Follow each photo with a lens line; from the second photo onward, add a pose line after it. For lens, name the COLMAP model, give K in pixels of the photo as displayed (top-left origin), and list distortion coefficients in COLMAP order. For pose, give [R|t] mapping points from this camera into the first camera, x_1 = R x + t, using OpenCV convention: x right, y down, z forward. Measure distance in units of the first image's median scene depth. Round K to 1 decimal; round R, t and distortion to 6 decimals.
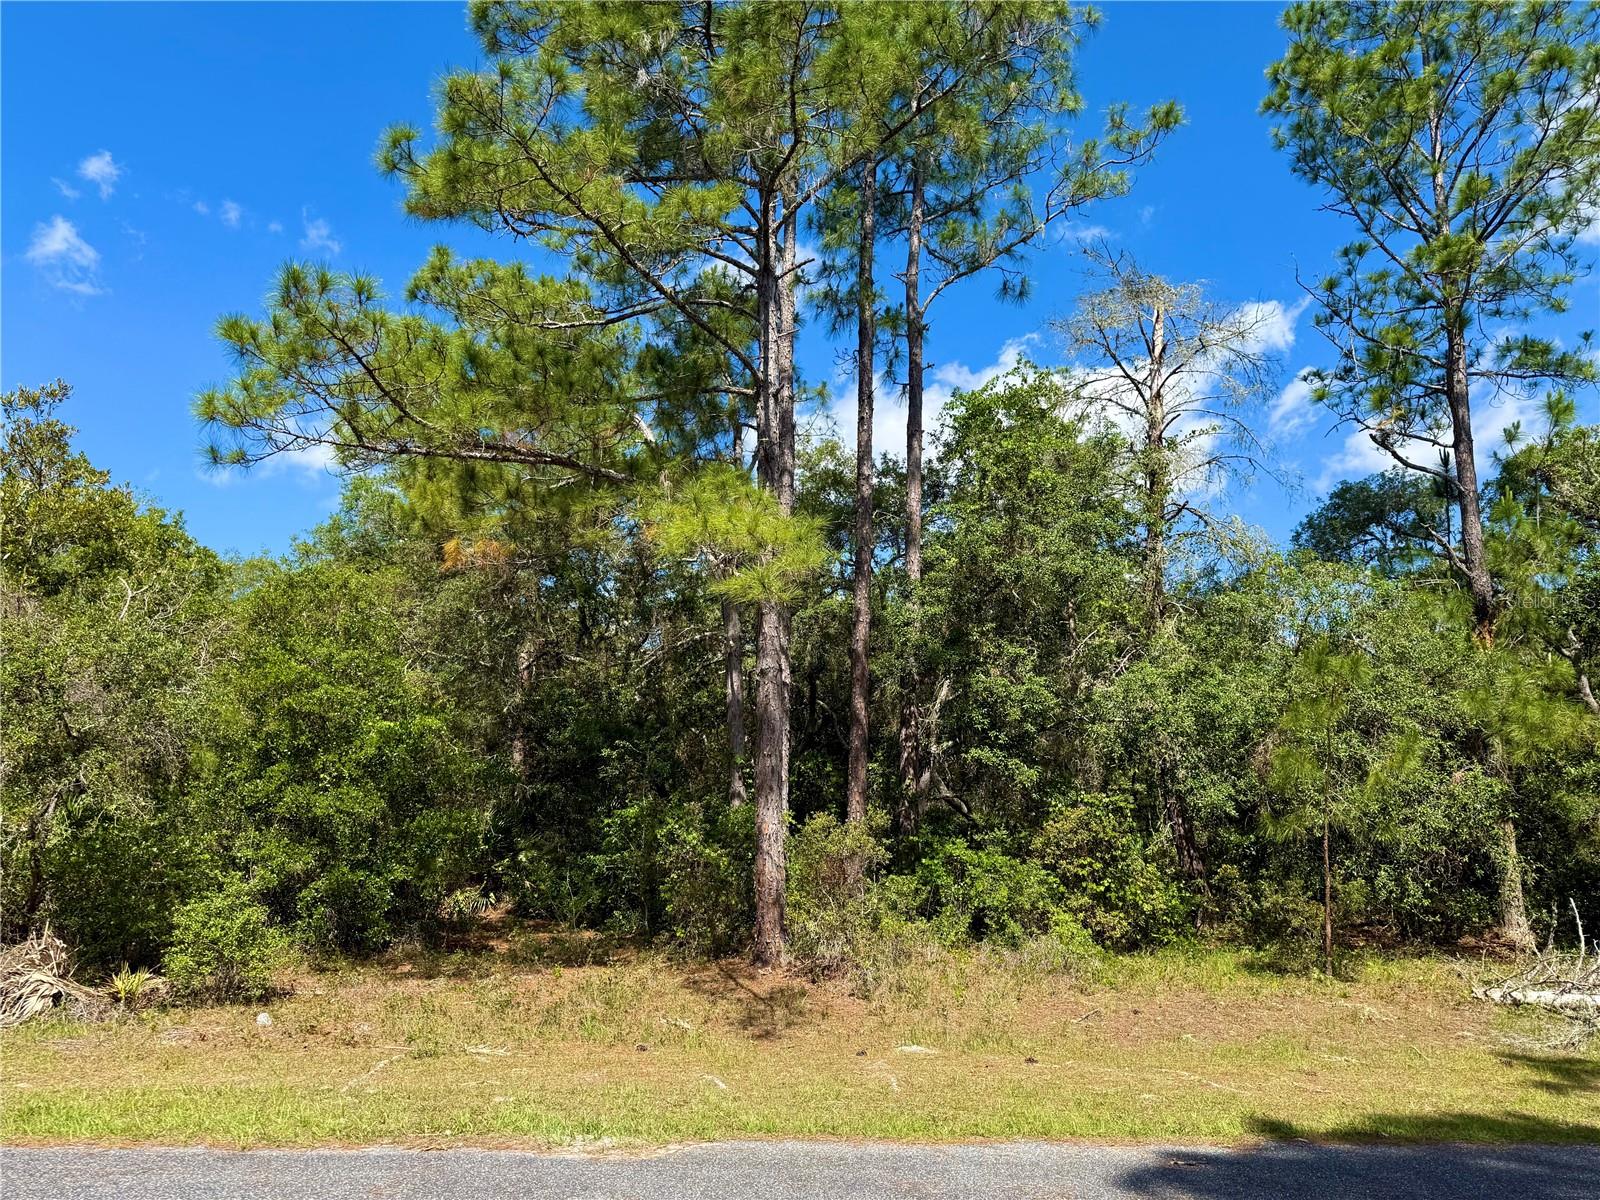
lens RADIAL K [[1109.2, 0, 796.2], [0, 1109.2, 609.0], [0, 0, 1]] dist [0.030934, -0.042833]
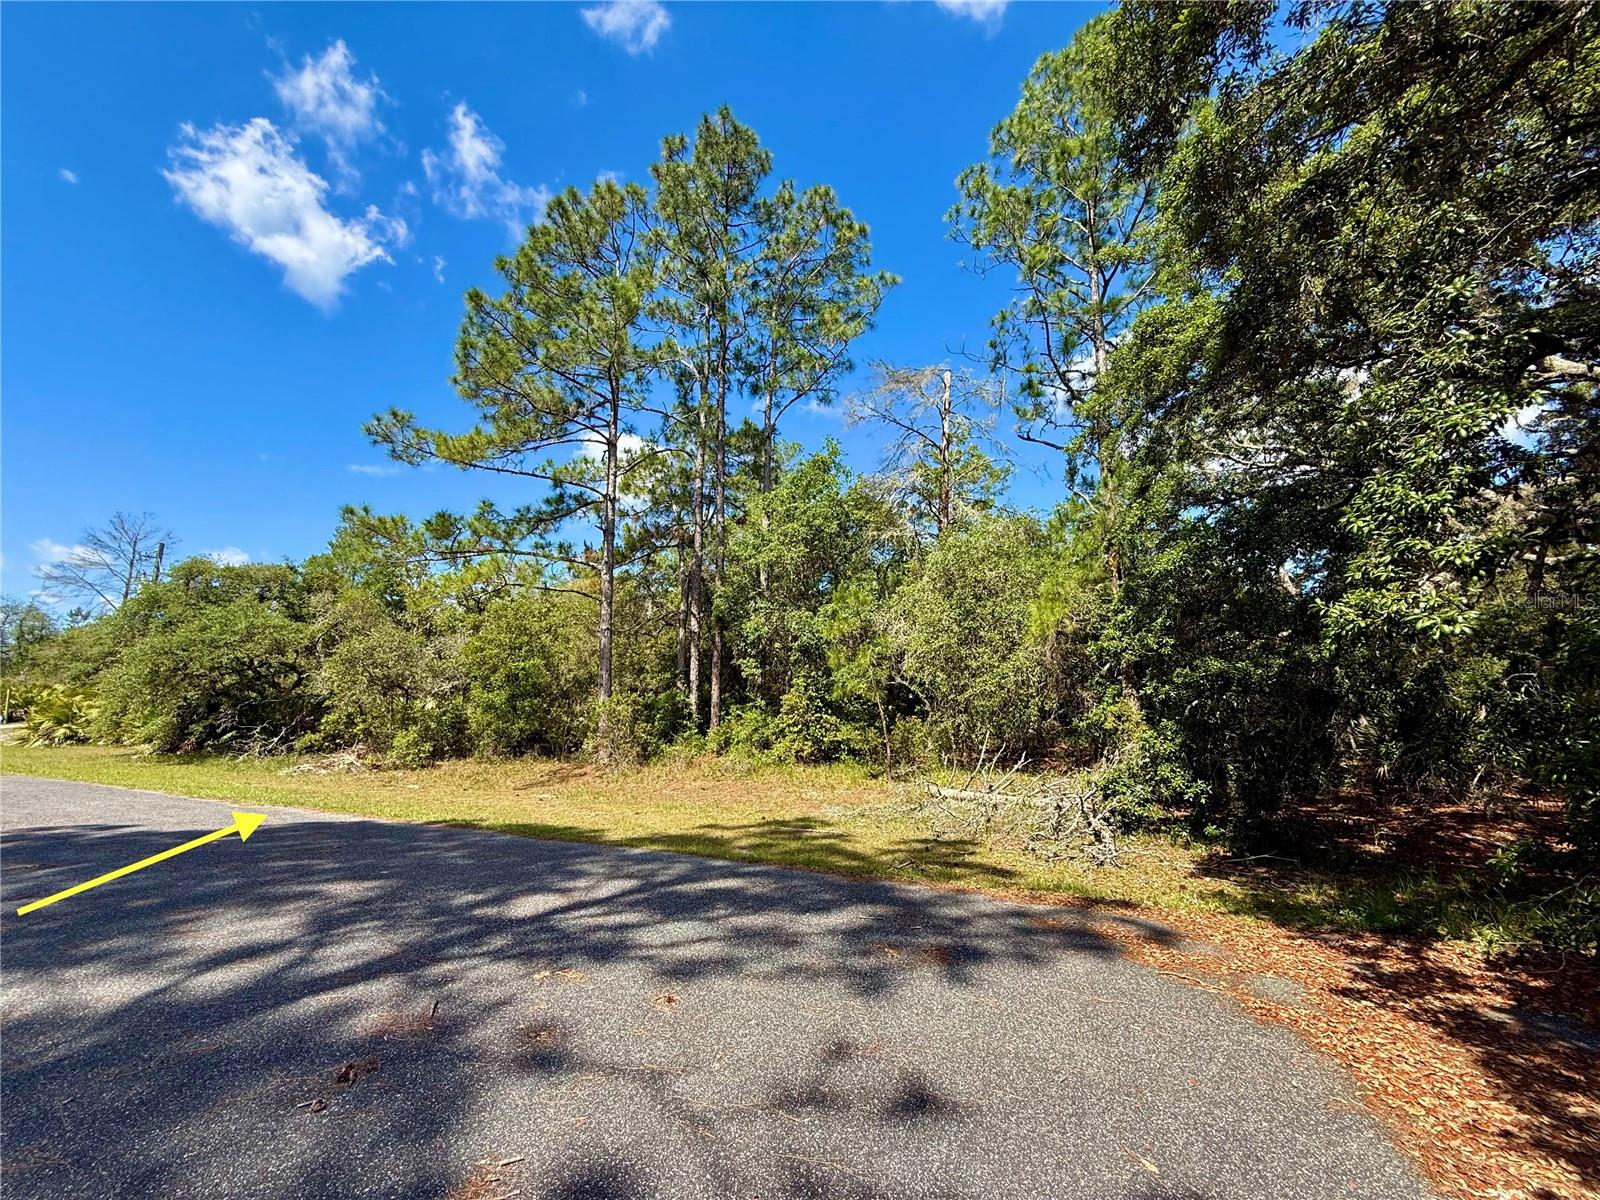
lens RADIAL K [[635.5, 0, 803.9], [0, 635.5, 615.4], [0, 0, 1]] dist [-0.009748, 0.001638]
pose [[0.861448, -0.096460, -0.498601, 0.824505], [0.123706, 0.992079, 0.021802, 0.040451], [0.492549, -0.080461, 0.866558, 0.103400]]
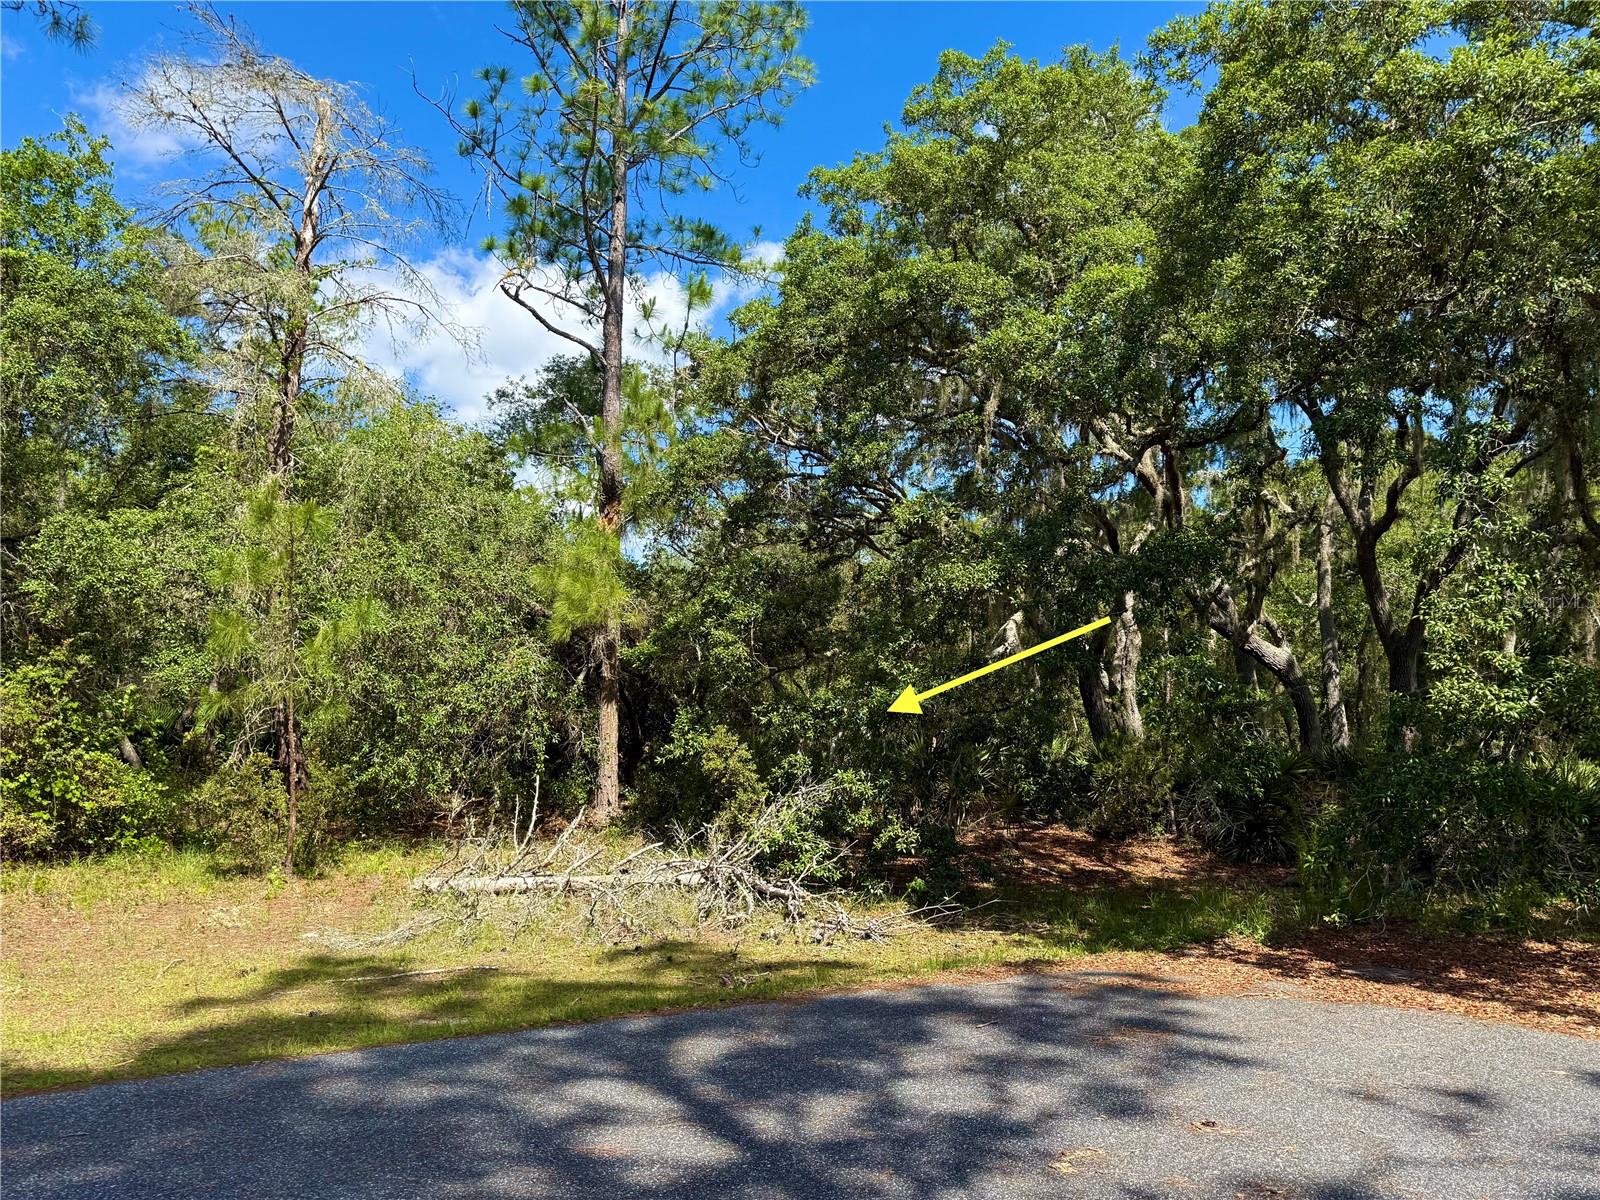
lens RADIAL K [[1109.2, 0, 796.1], [0, 1109.2, 614.4], [0, 0, 1]] dist [0.030934, -0.042833]
pose [[0.895784, 0.032849, 0.443274, 0.414215], [-0.075239, 0.994080, 0.078379, 0.026618], [-0.438075, -0.103562, 0.892953, 0.061362]]
